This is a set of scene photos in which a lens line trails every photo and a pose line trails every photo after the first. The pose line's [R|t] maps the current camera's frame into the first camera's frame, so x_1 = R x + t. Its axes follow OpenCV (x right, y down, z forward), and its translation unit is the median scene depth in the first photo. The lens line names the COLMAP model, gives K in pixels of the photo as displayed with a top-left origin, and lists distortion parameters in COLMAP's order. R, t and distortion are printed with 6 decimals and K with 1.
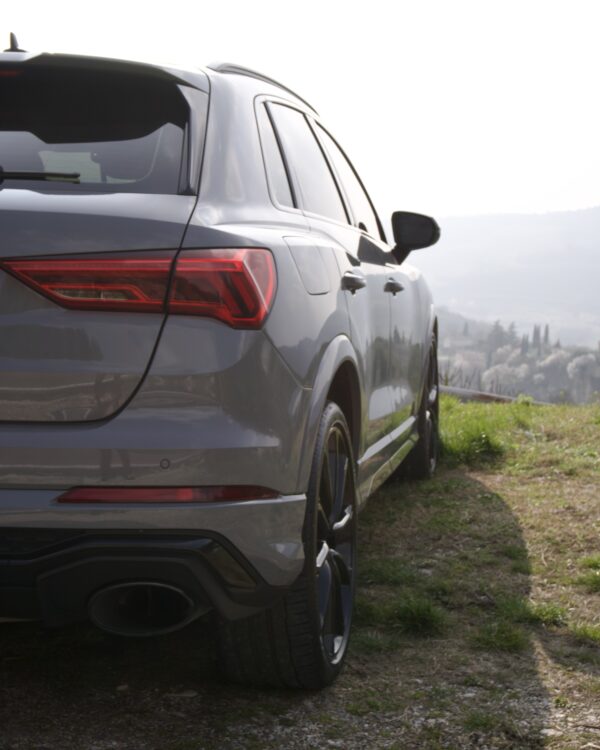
lens RADIAL K [[1194.9, 0, 299.8], [0, 1194.9, 375.1], [0, 0, 1]] dist [0.024686, 0.000000]
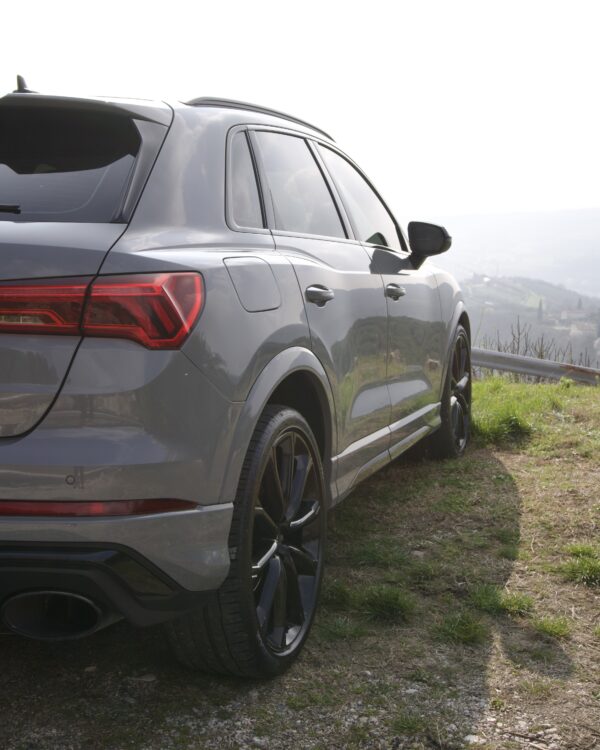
lens RADIAL K [[973.4, 0, 307.8], [0, 973.4, 330.4], [0, 0, 1]] dist [0.018878, 0.000000]
pose [[0.991003, 0.003497, -0.133794, 0.163485], [-0.004988, 0.999929, -0.010809, -0.038938], [0.133747, 0.011380, 0.990950, 0.135094]]
